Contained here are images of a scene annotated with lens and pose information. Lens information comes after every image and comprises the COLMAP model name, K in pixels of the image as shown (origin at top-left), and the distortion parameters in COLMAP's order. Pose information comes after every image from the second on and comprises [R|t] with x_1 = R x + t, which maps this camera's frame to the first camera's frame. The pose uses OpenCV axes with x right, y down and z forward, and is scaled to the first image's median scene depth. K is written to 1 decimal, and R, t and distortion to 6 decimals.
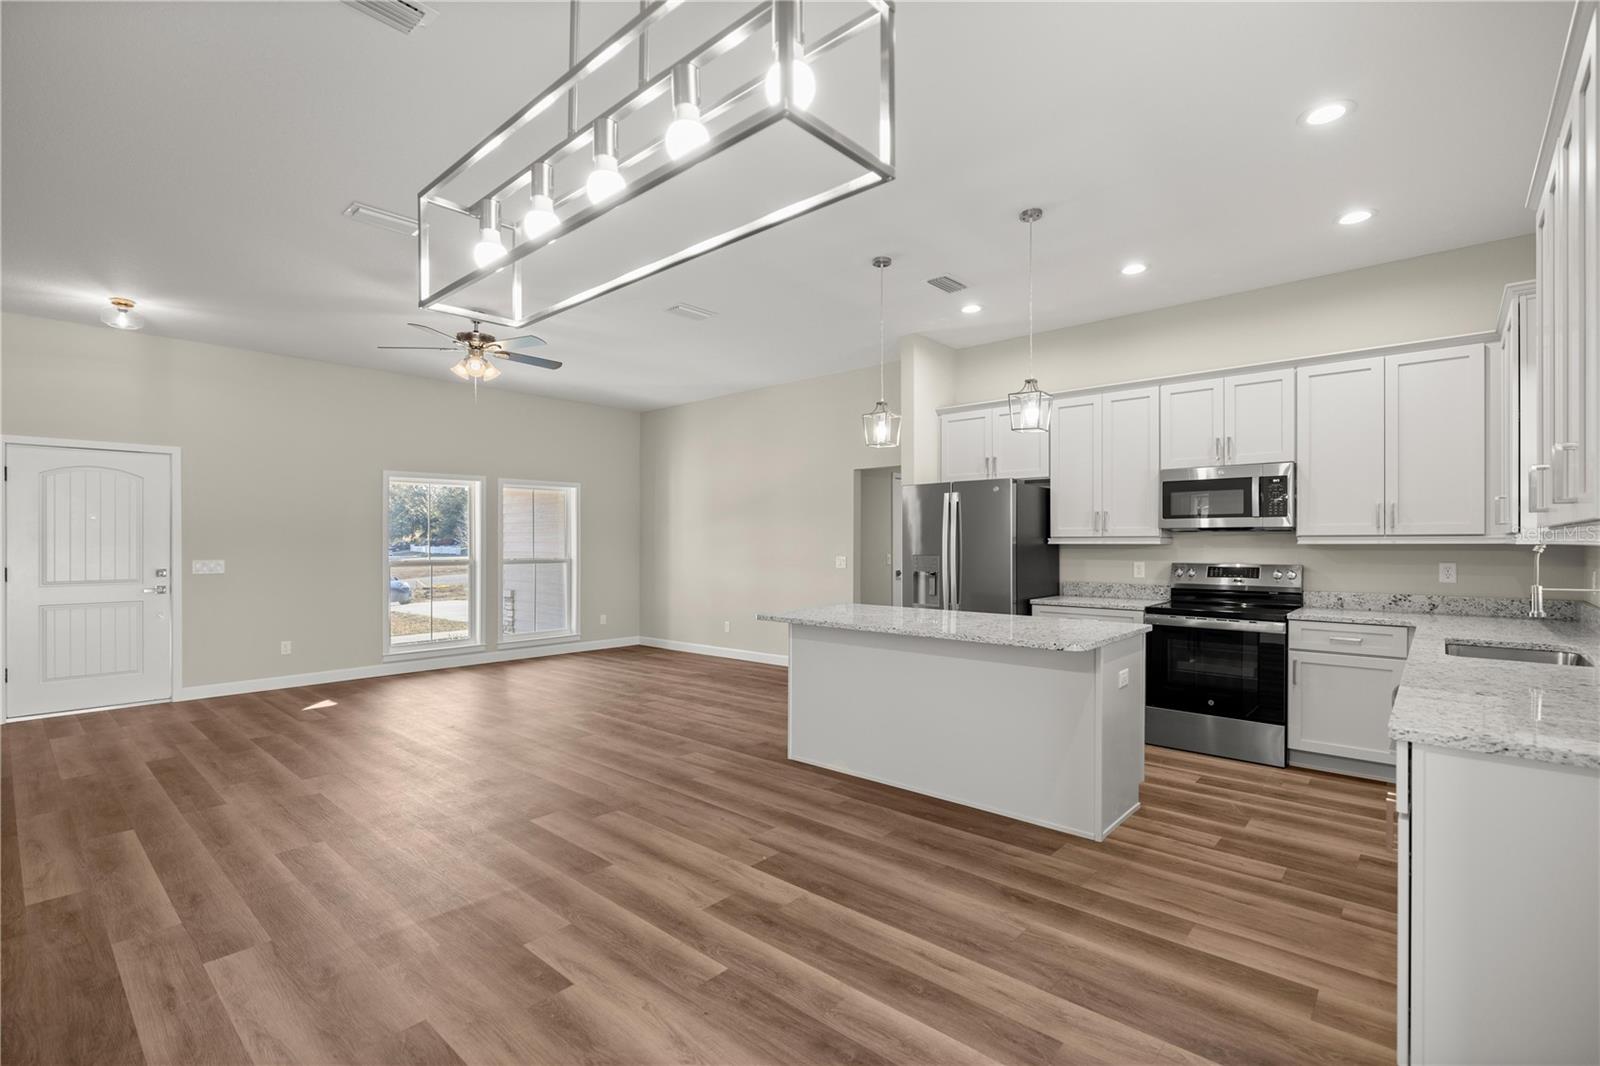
lens RADIAL K [[721.3, 0, 781.2], [0, 721.3, 541.3], [0, 0, 1]] dist [-0.007401, 0.000918]
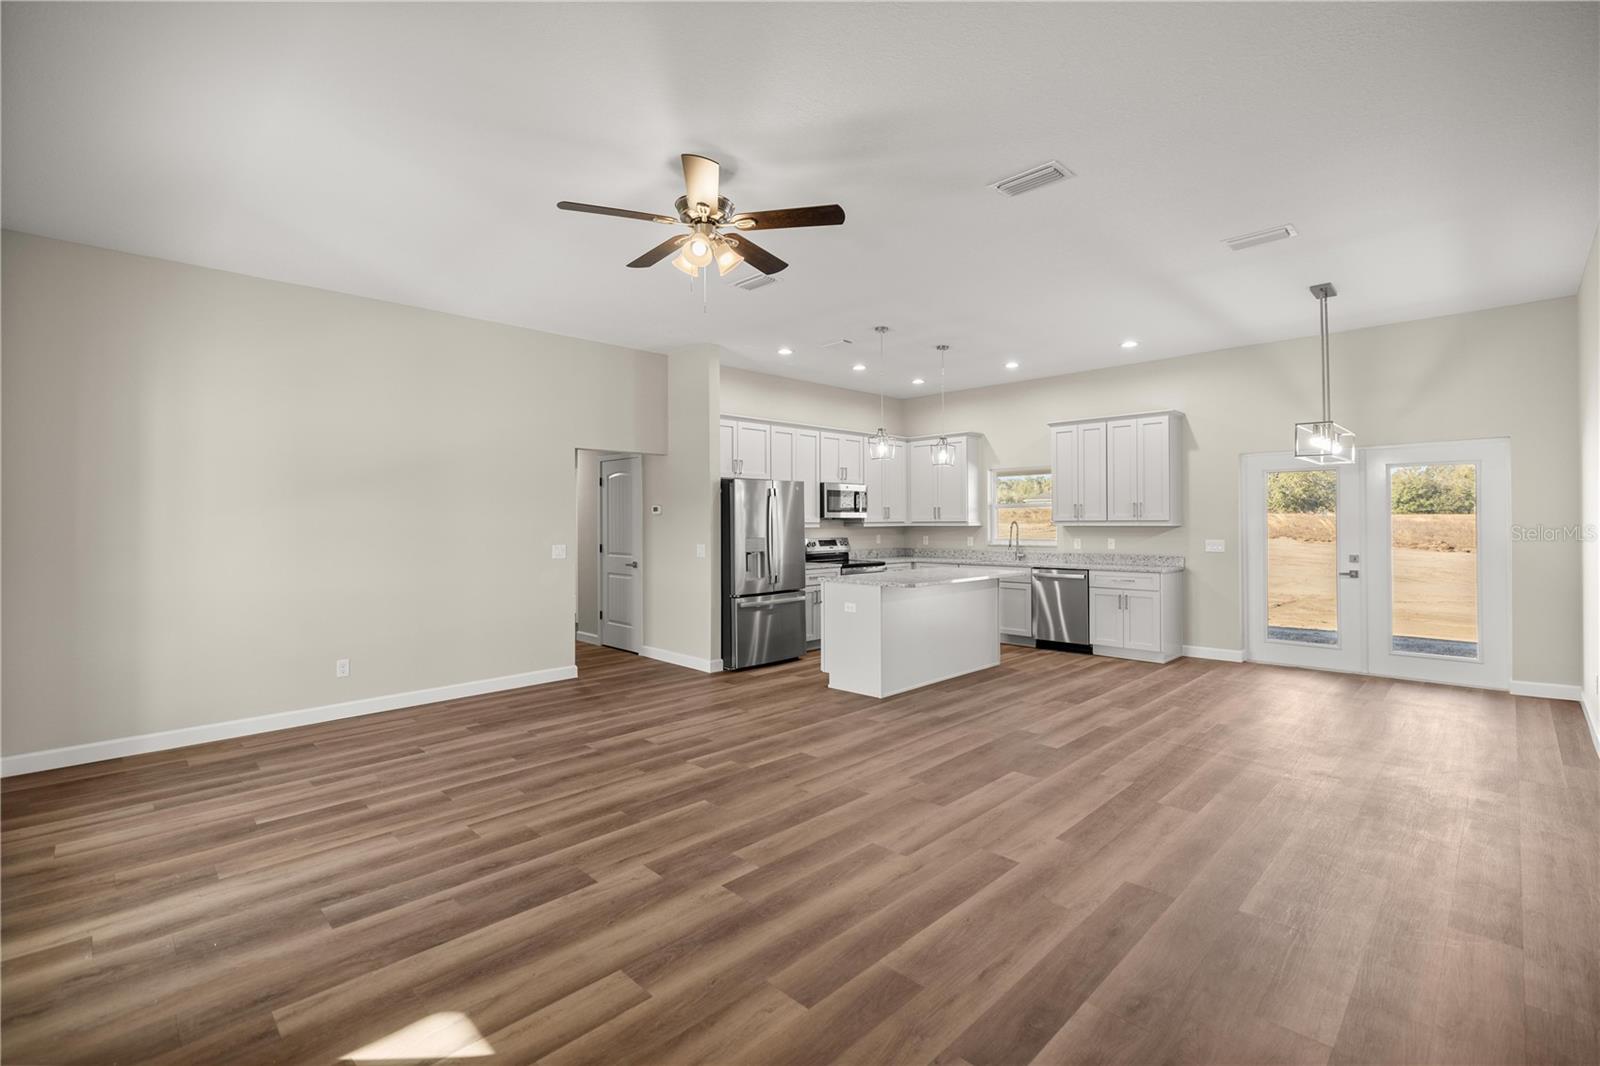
lens RADIAL K [[721.3, 0, 810.7], [0, 721.3, 522.5], [0, 0, 1]] dist [-0.007401, 0.000918]
pose [[0.039523, -0.003385, 0.999213, -1.309635], [0.003734, 0.999988, 0.003240, -0.015403], [-0.999212, 0.003603, 0.039535, 1.104140]]
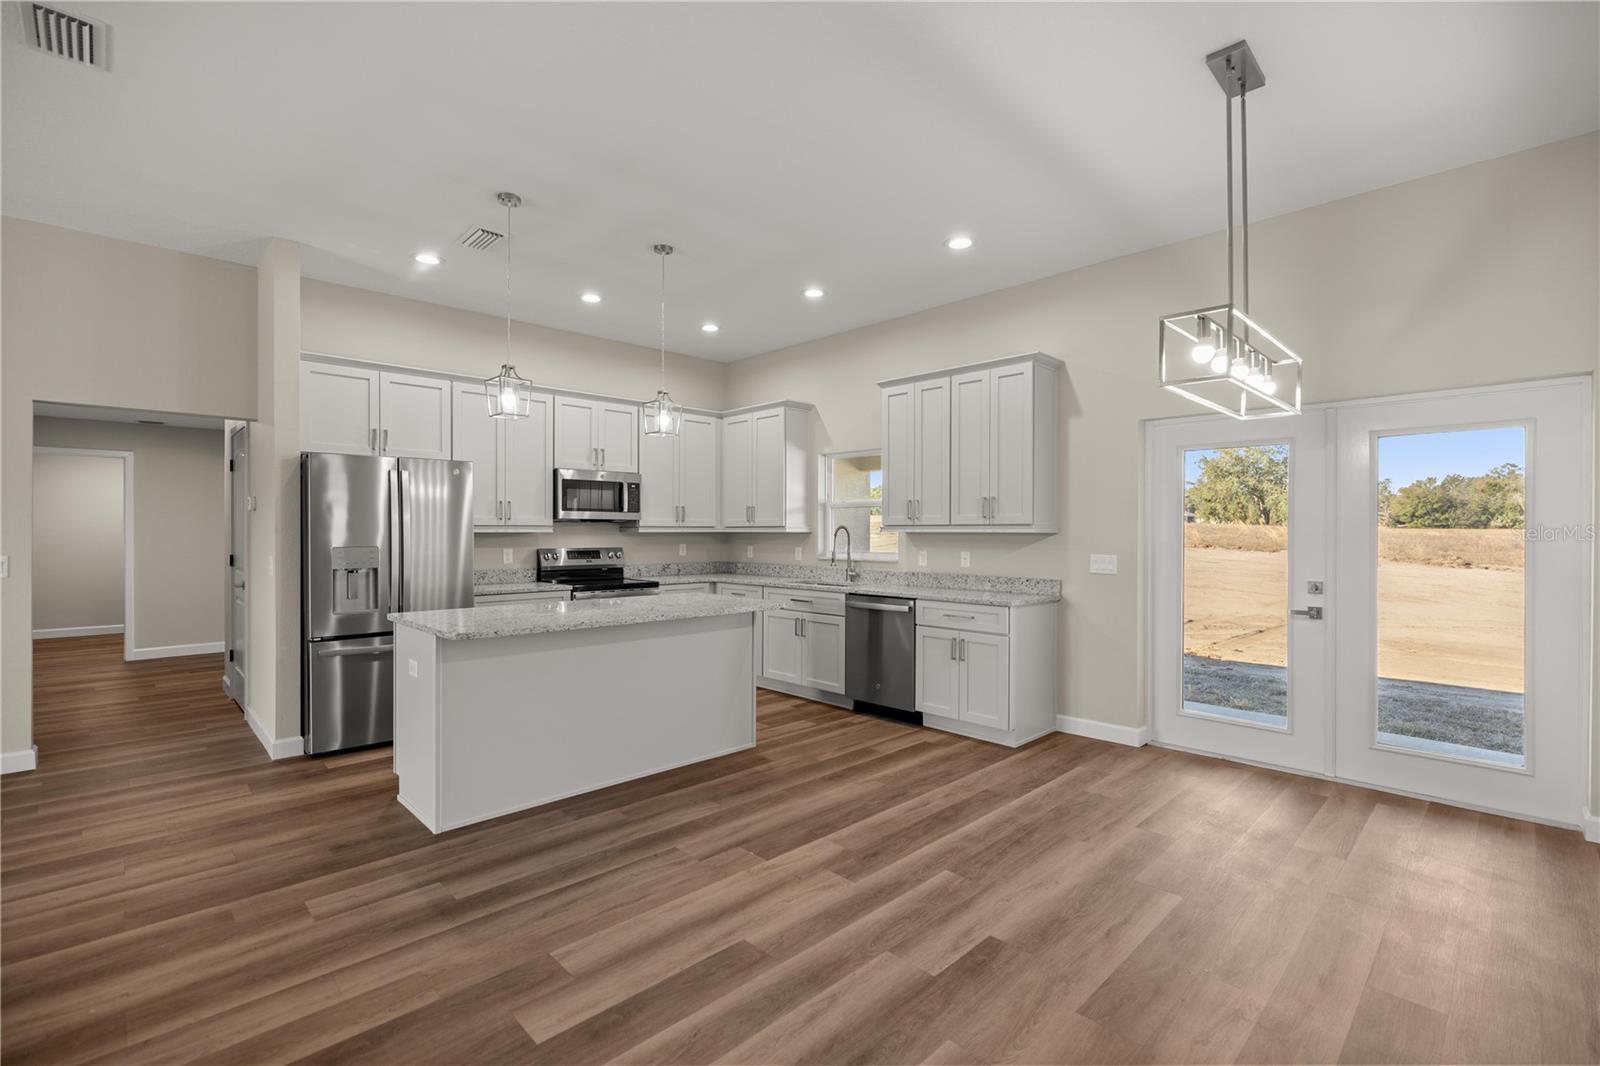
lens RADIAL K [[721.3, 0, 801.8], [0, 721.3, 540.0], [0, 0, 1]] dist [-0.007401, 0.000918]
pose [[0.058297, -0.013126, 0.998213, -0.704469], [-0.002999, 0.999907, 0.013323, -0.001219], [-0.998295, -0.003770, 0.058253, 0.619572]]
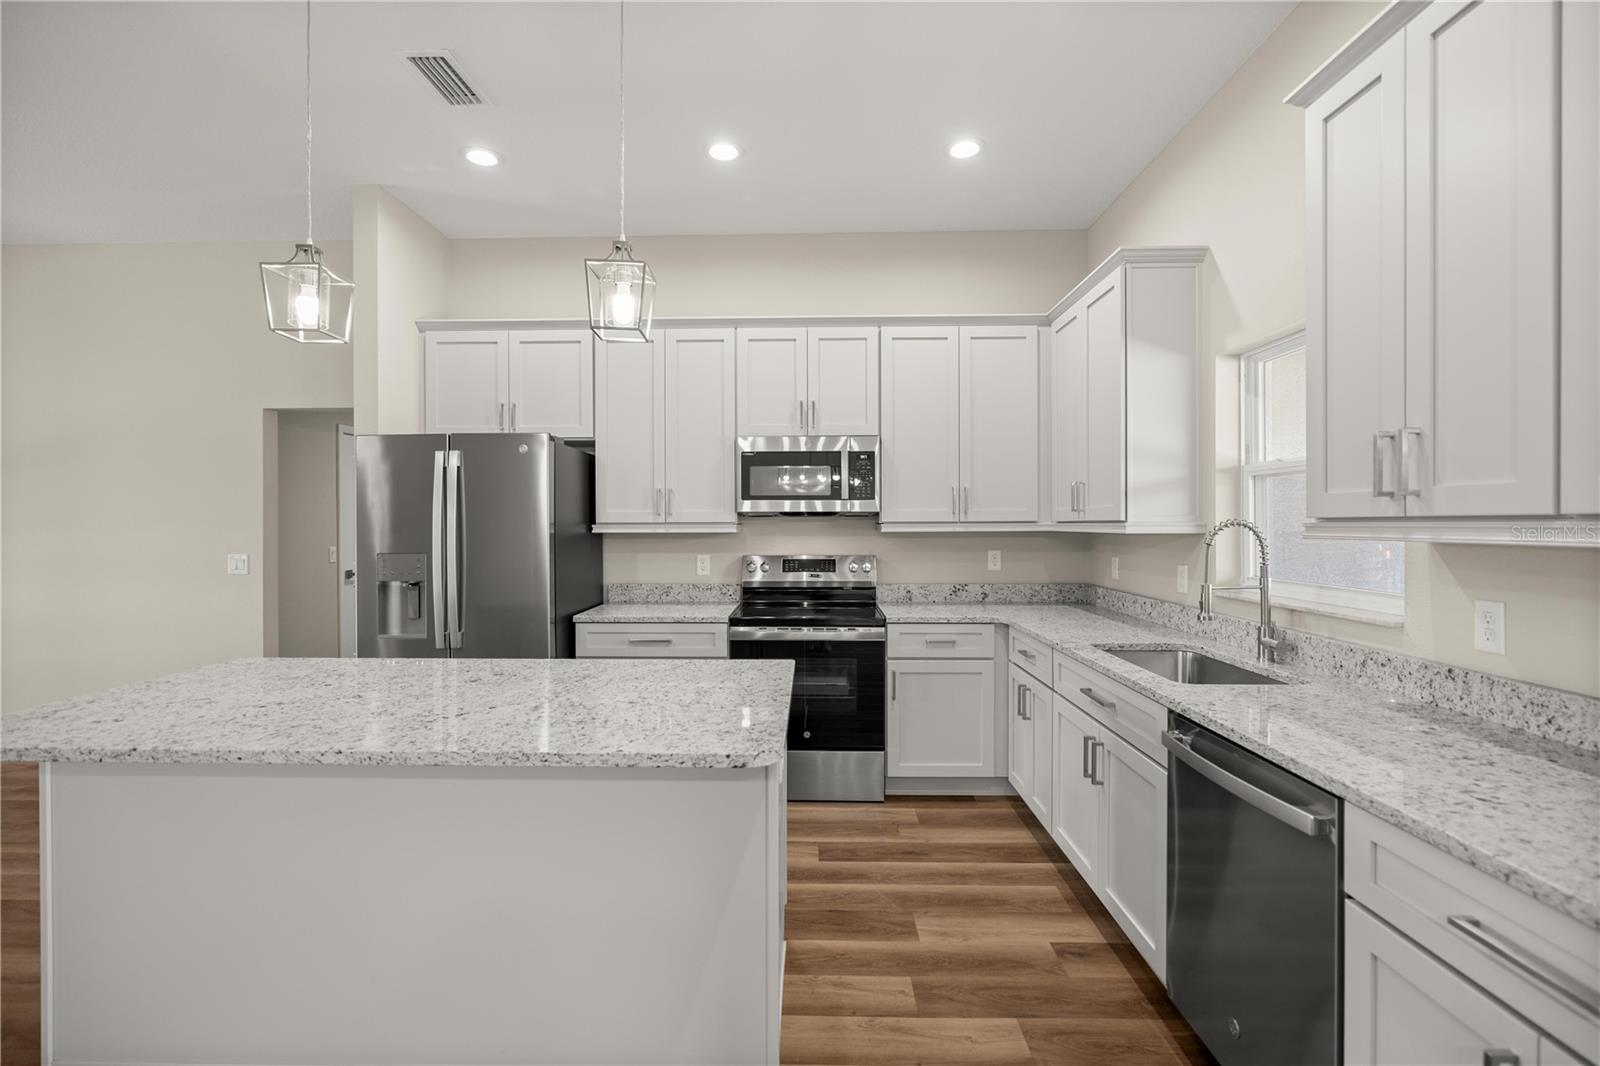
lens RADIAL K [[721.3, 0, 780.7], [0, 721.3, 528.1], [0, 0, 1]] dist [-0.007401, 0.000918]
pose [[0.763726, -0.006208, 0.645511, 0.069800], [0.000903, 0.999963, 0.008548, -0.008417], [-0.645540, -0.005945, 0.763704, 0.430566]]
